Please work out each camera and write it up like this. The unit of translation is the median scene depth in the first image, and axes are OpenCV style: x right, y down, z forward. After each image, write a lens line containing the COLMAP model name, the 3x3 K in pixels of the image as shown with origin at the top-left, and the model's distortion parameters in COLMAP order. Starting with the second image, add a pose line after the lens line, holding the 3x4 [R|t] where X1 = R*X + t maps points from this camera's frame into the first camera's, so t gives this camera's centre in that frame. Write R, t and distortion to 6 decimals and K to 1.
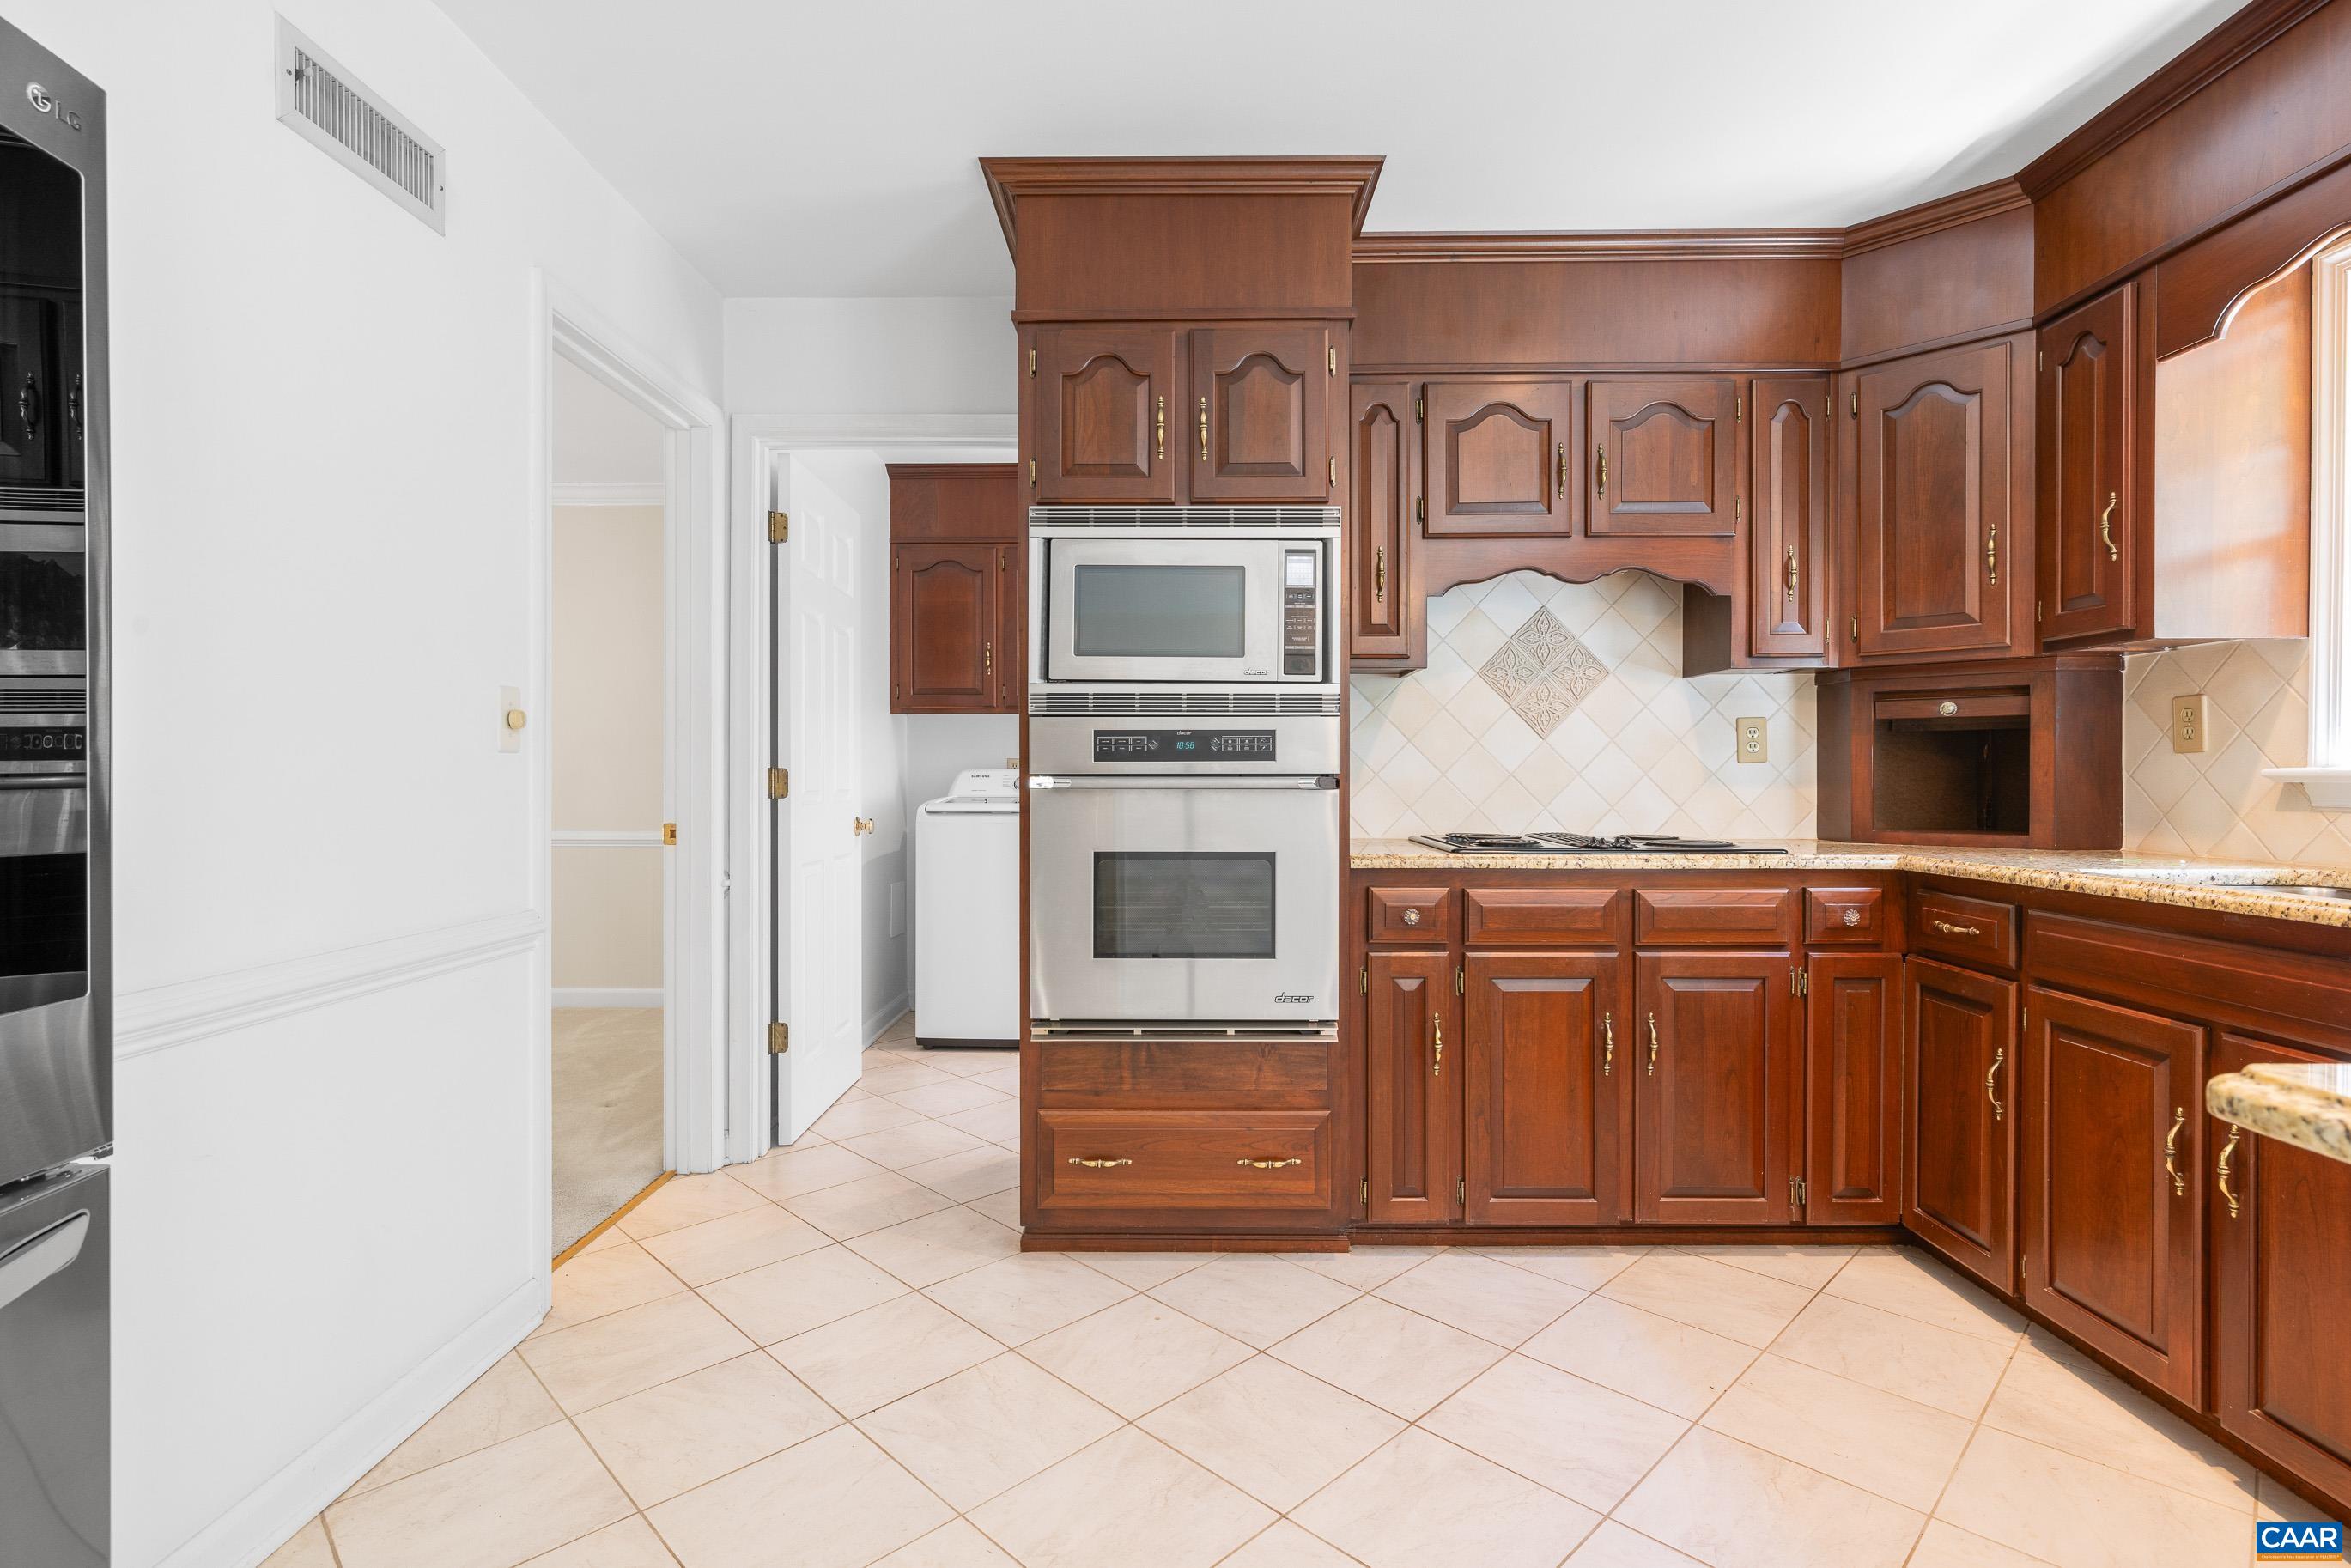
lens RADIAL K [[1130.7, 0, 1169.6], [0, 1130.7, 783.5], [0, 0, 1]] dist [0.008820, -0.000380]
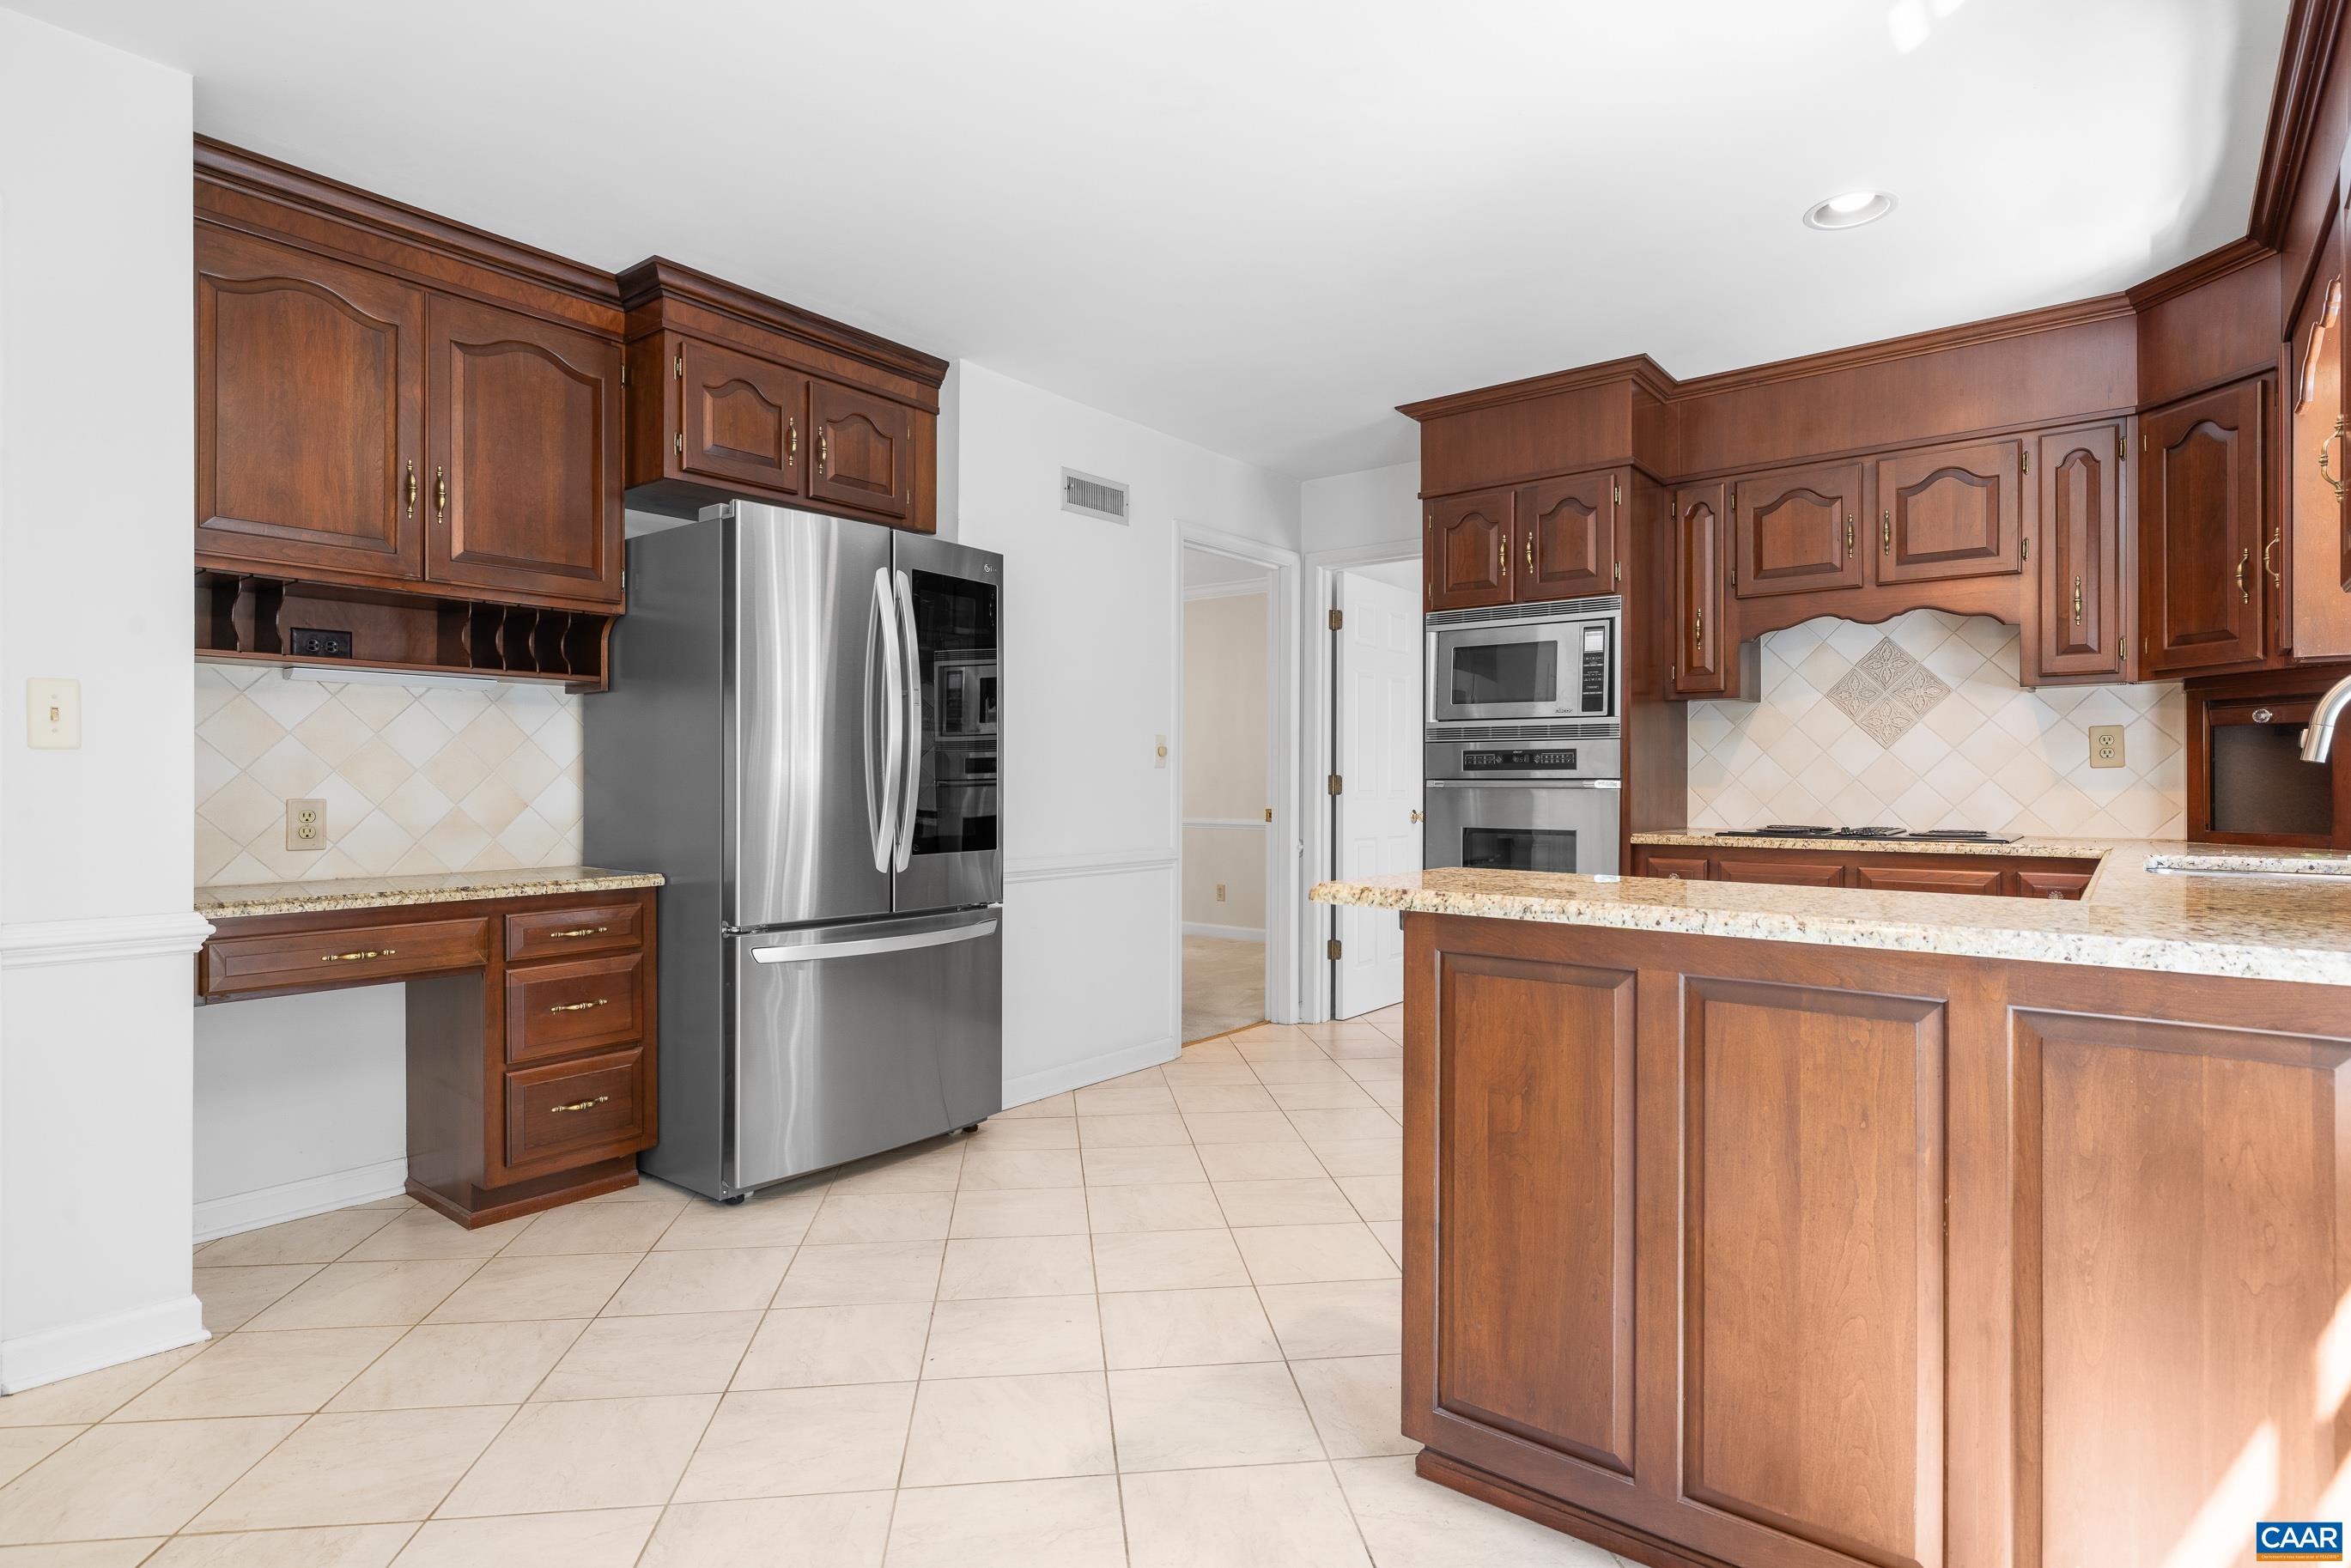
lens RADIAL K [[1214.1, 0, 1170.7], [0, 1214.1, 784.0], [0, 0, 1]] dist [0.003566, 0.000203]
pose [[0.788542, 0.001088, -0.614980, 0.653257], [-0.003456, 0.999990, -0.002663, 0.004879], [0.614972, 0.004225, 0.788538, -0.588335]]
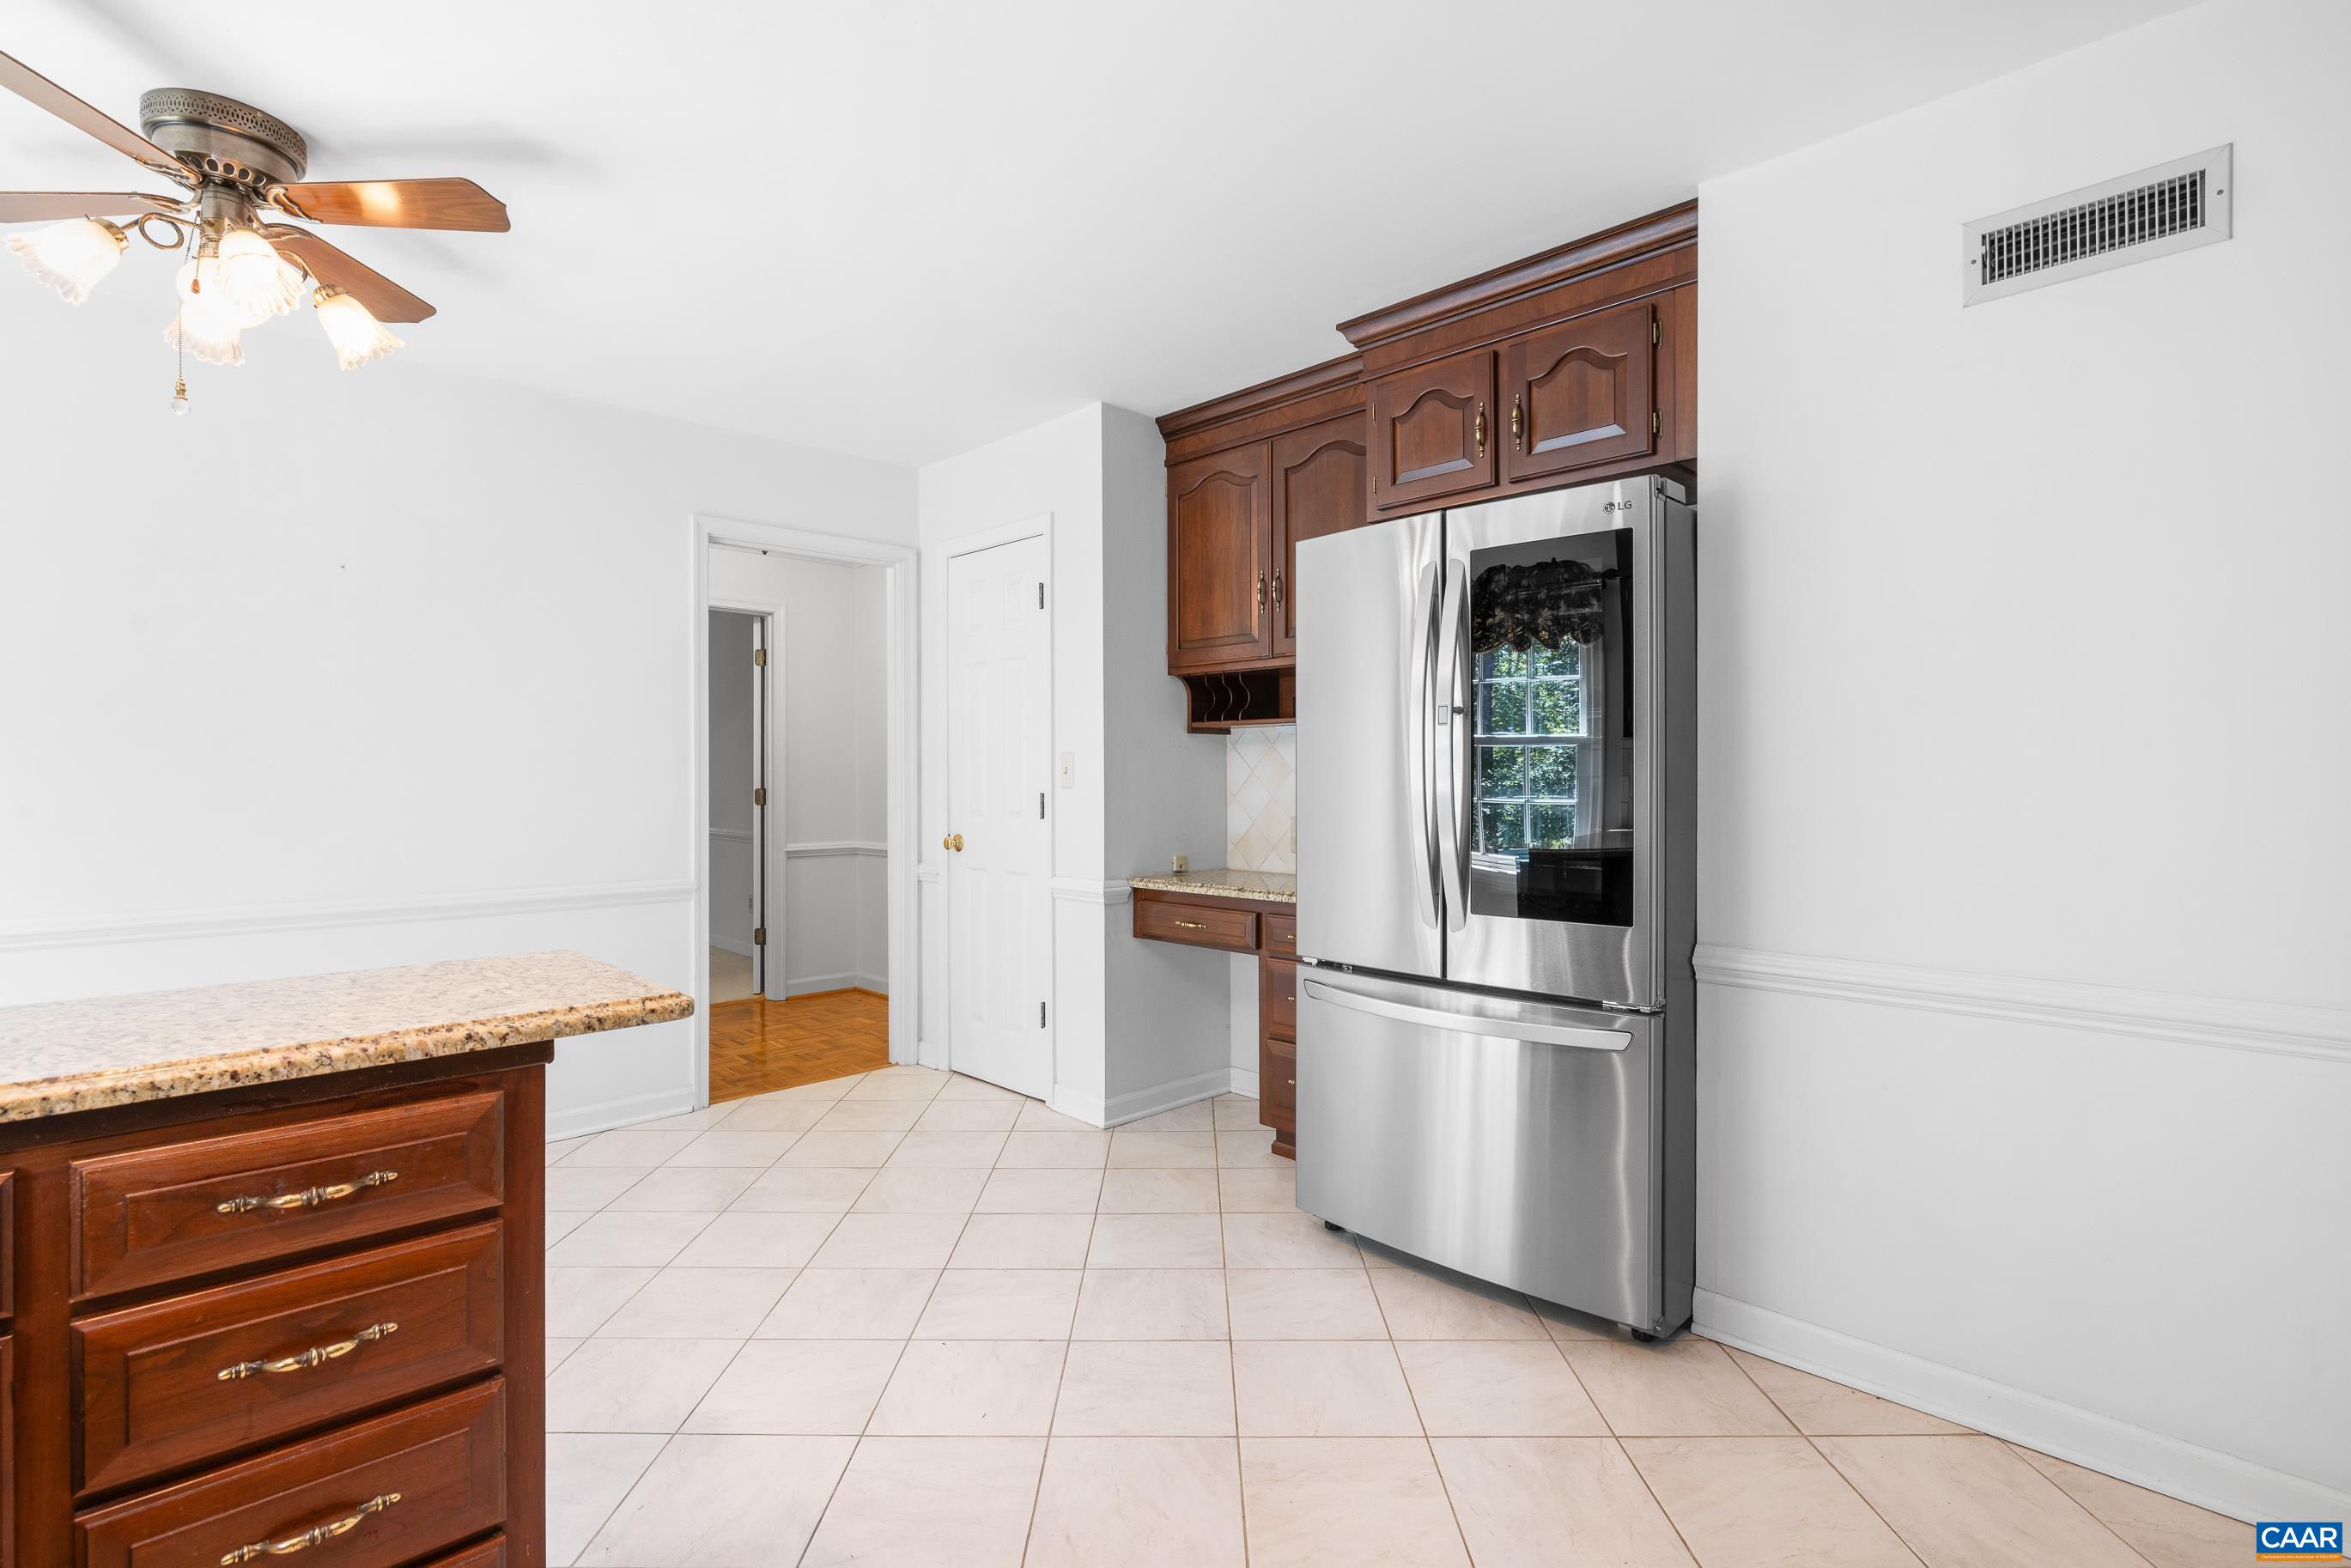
lens RADIAL K [[1130.7, 0, 1173.0], [0, 1130.7, 775.1], [0, 0, 1]] dist [0.008820, -0.000380]
pose [[-0.708822, 0.002697, -0.705383, 0.483592], [0.000068, 0.999993, 0.003755, -0.044197], [0.705388, 0.002613, -0.708817, 0.837011]]
